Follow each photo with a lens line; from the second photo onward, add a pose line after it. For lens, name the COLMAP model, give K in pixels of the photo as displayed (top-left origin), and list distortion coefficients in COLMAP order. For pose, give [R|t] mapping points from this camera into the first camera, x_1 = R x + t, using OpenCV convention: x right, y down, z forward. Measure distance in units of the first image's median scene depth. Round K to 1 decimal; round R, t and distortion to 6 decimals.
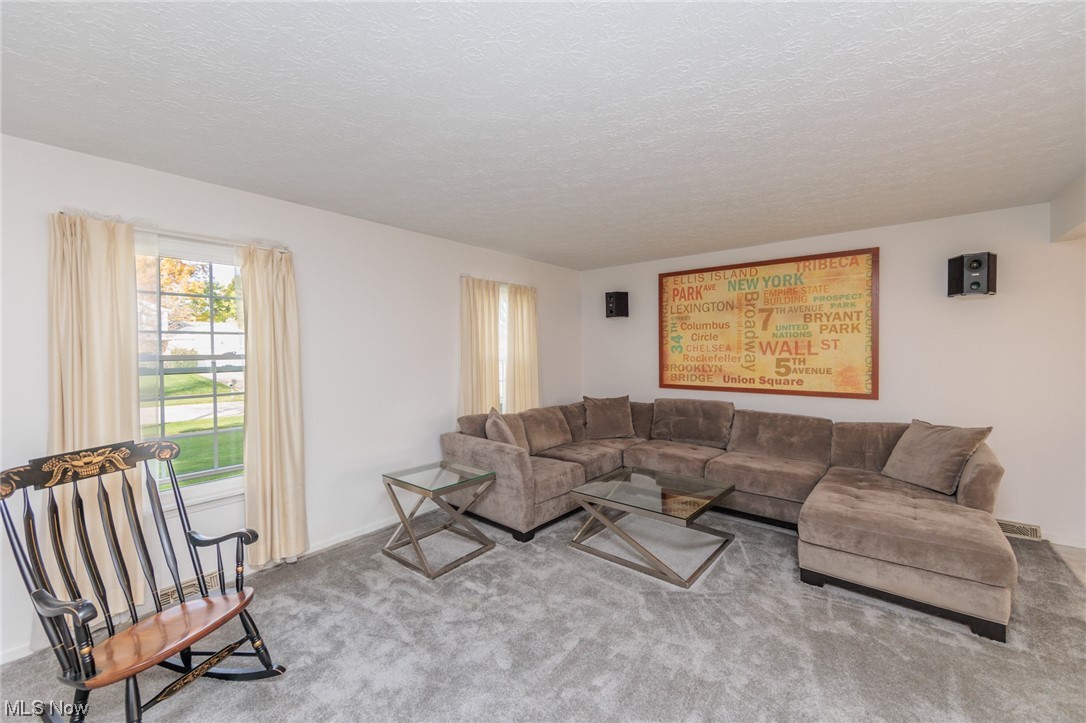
lens RADIAL K [[431.5, 0, 541.8], [0, 431.5, 352.2], [0, 0, 1]] dist [-0.002300, -0.000075]
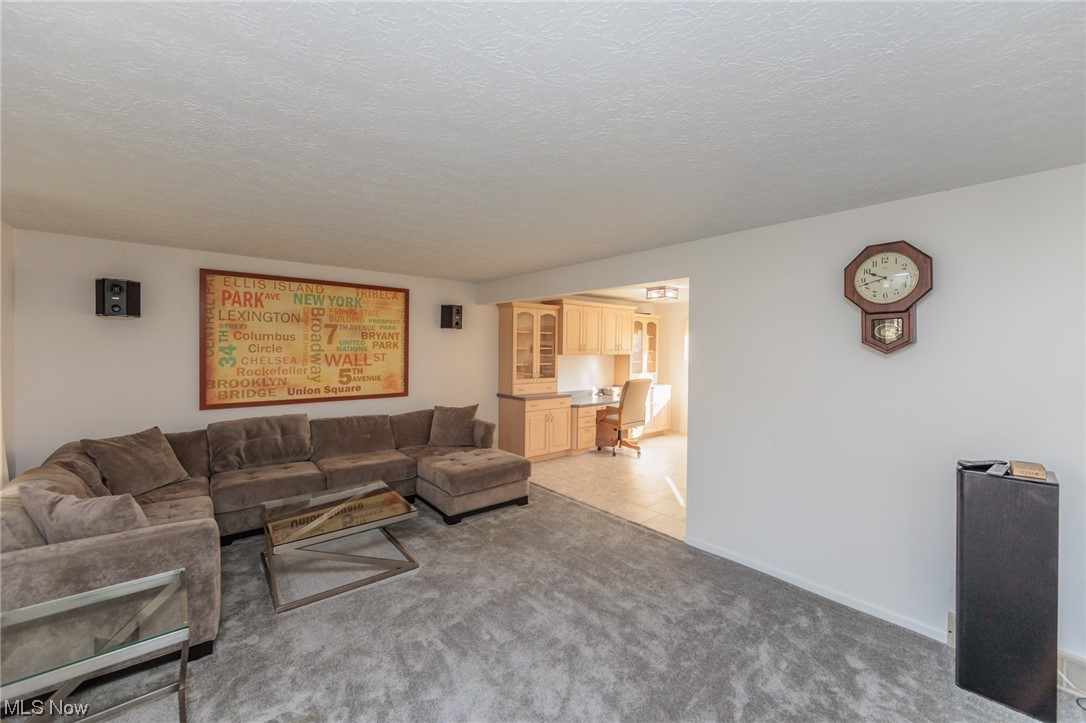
lens RADIAL K [[431.5, 0, 541.8], [0, 431.5, 352.2], [0, 0, 1]] dist [-0.002300, -0.000075]
pose [[0.175757, -0.000397, 0.984434, -0.470871], [-0.002172, 0.999997, 0.000791, -0.031871], [-0.984431, -0.002277, 0.175755, 0.269911]]
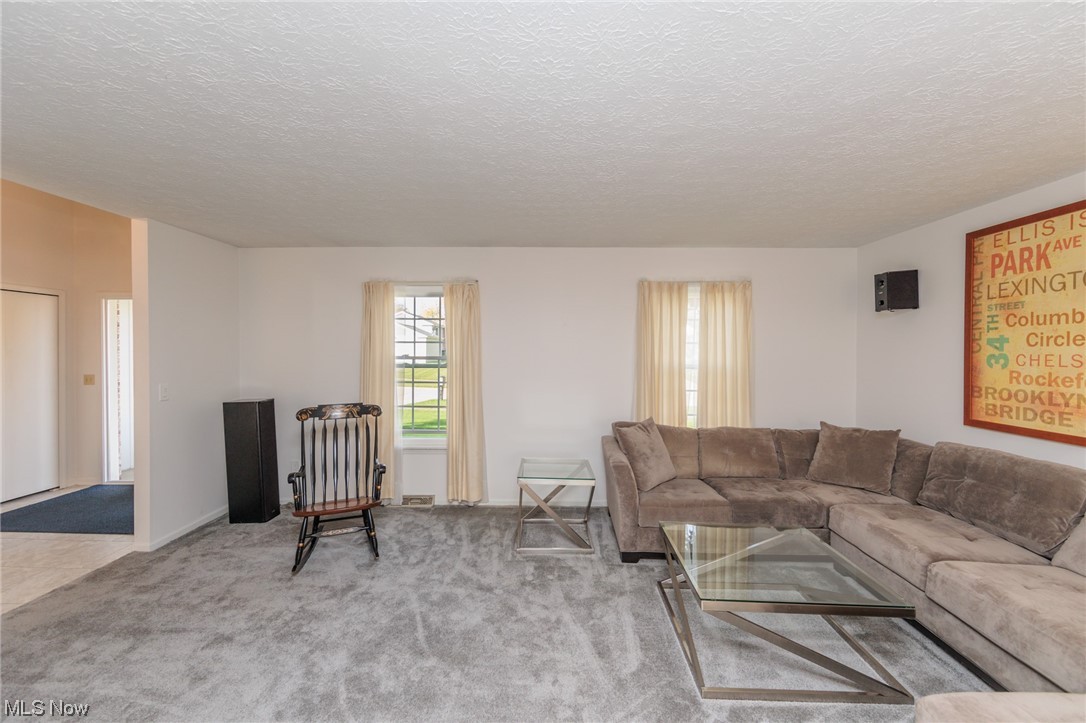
lens RADIAL K [[431.5, 0, 541.8], [0, 431.5, 352.2], [0, 0, 1]] dist [-0.002300, -0.000075]
pose [[0.626887, 0.012268, -0.779014, 0.427110], [-0.016540, 0.999860, 0.002436, -0.011304], [0.778935, 0.011358, 0.627002, 0.201356]]
